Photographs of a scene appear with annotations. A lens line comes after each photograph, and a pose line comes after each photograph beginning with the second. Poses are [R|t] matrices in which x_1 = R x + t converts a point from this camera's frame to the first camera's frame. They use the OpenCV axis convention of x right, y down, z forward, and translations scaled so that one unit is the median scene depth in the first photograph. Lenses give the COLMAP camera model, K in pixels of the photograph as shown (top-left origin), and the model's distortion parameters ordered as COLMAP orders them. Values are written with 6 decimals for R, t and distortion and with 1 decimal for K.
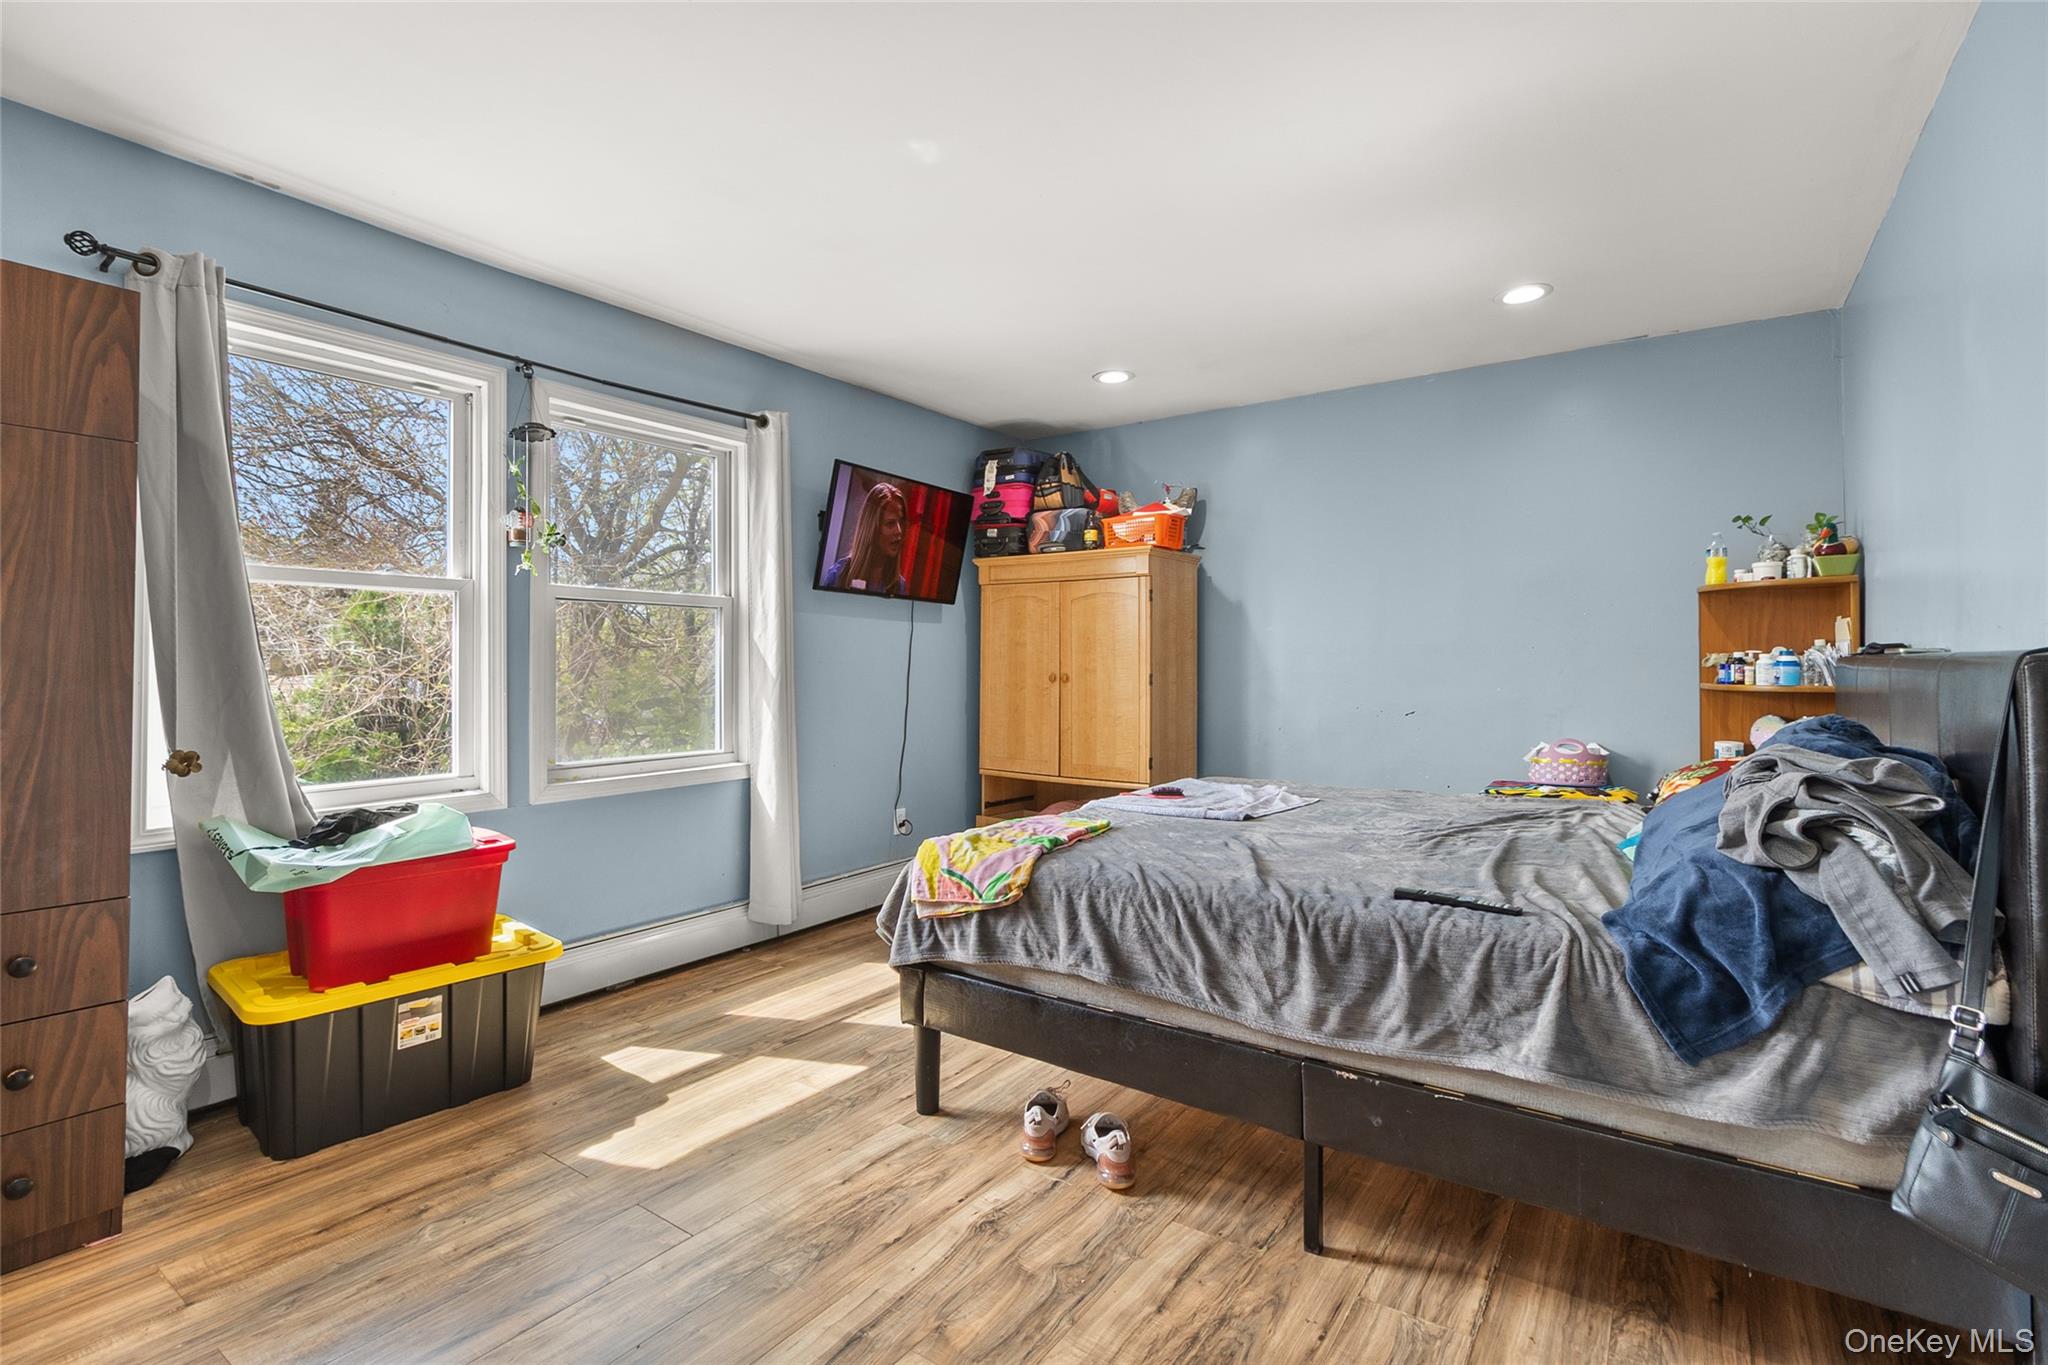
lens RADIAL K [[952.5, 0, 1009.9], [0, 952.5, 665.9], [0, 0, 1]] dist [0.000091, 0.000110]
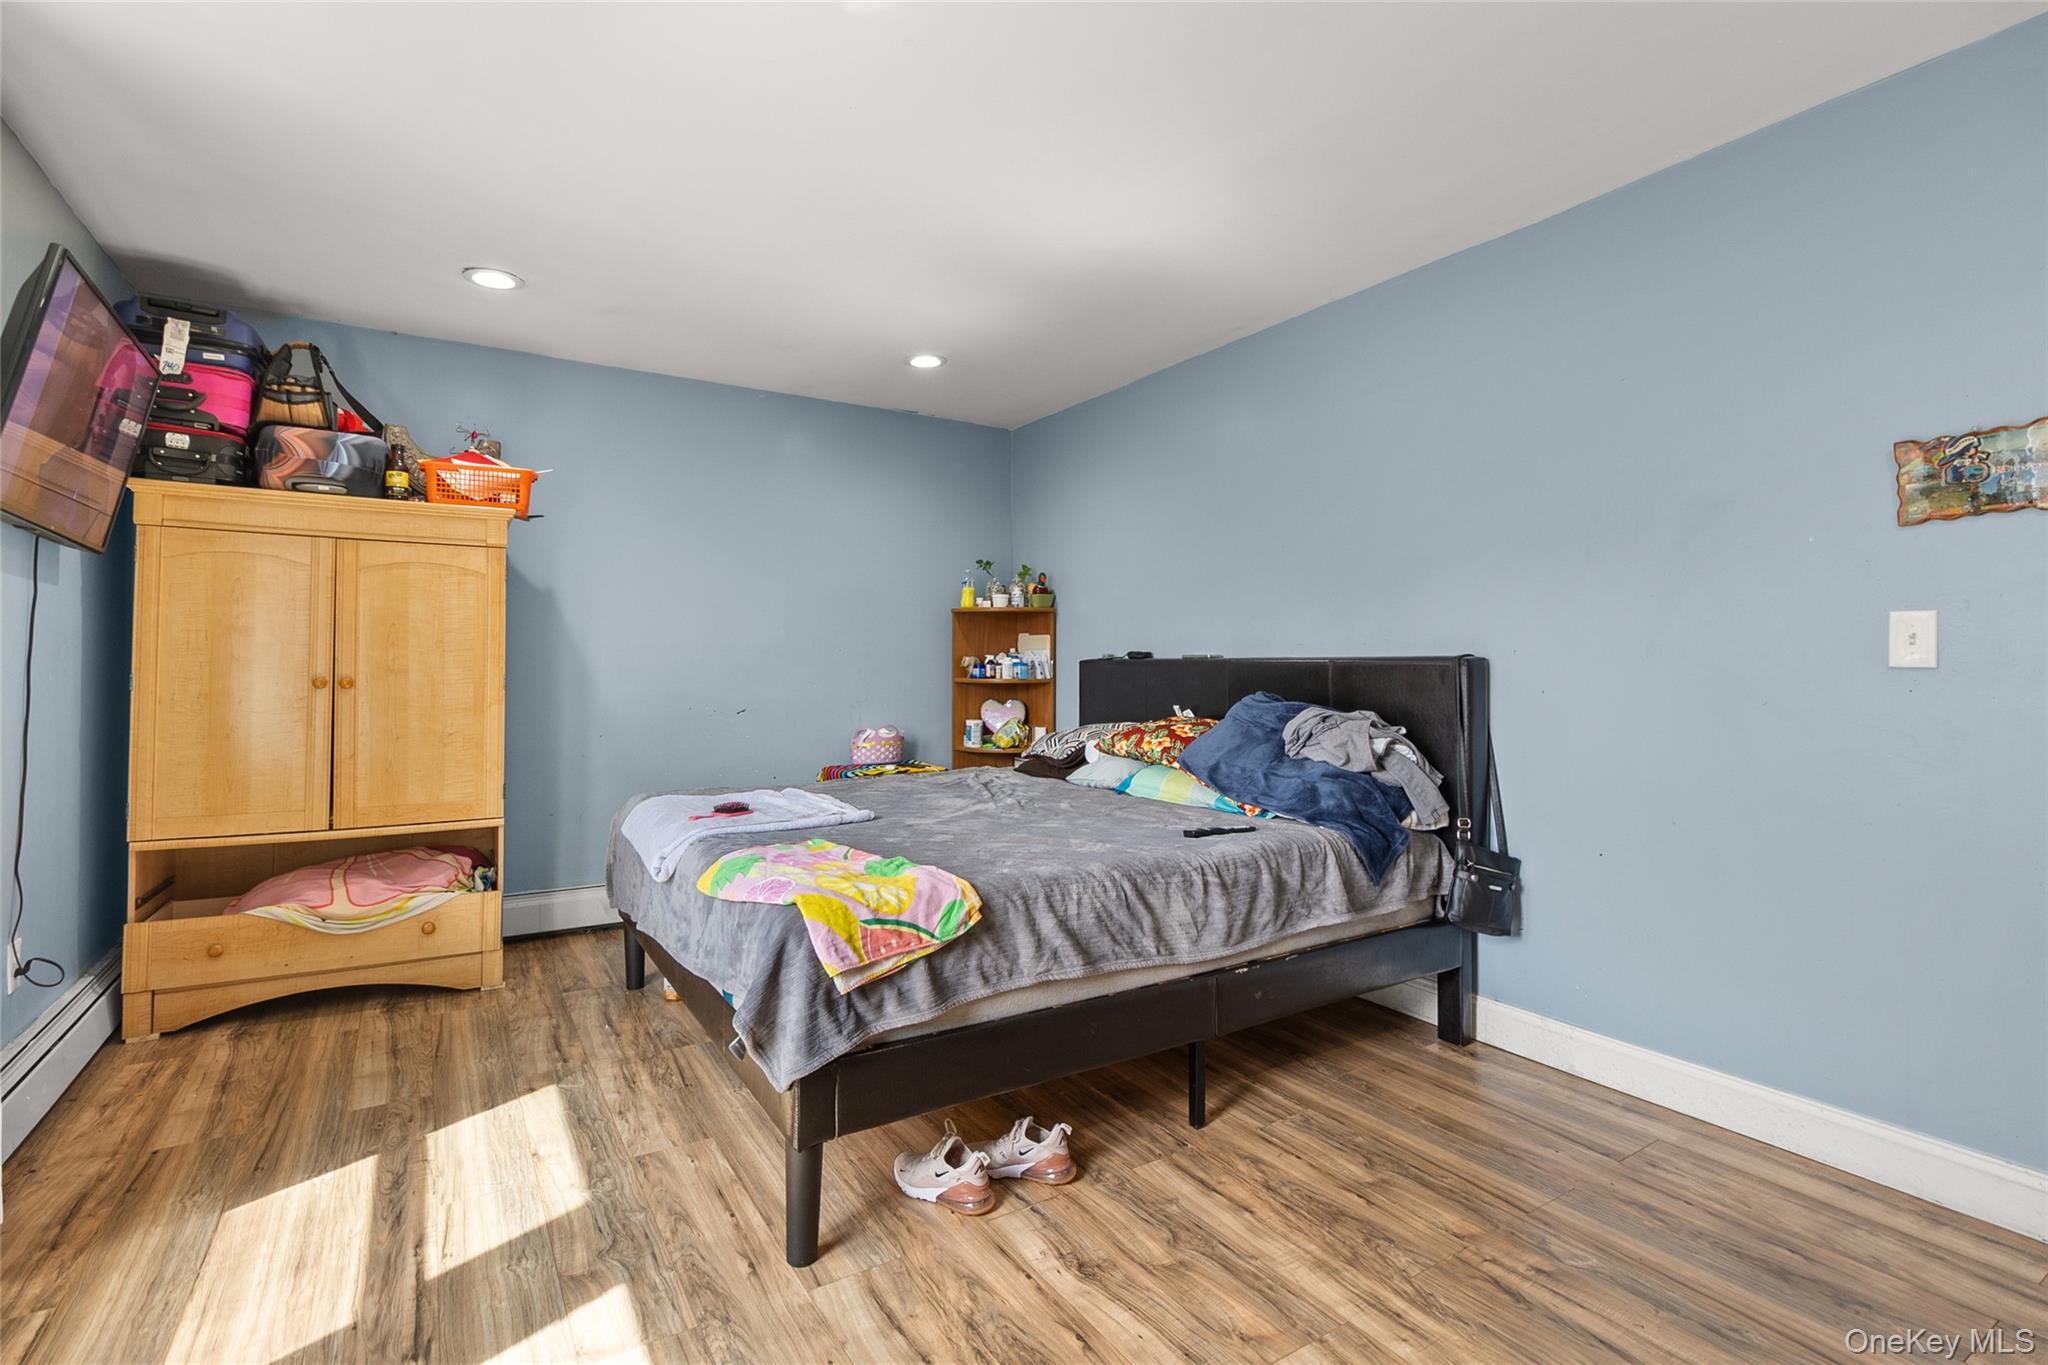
lens RADIAL K [[952.5, 0, 1009.9], [0, 952.5, 665.9], [0, 0, 1]] dist [0.000091, 0.000110]
pose [[0.383434, 0.003275, 0.923563, -0.544708], [0.000207, 0.999993, -0.003632, 0.005323], [-0.923568, 0.001584, 0.383431, 0.431138]]
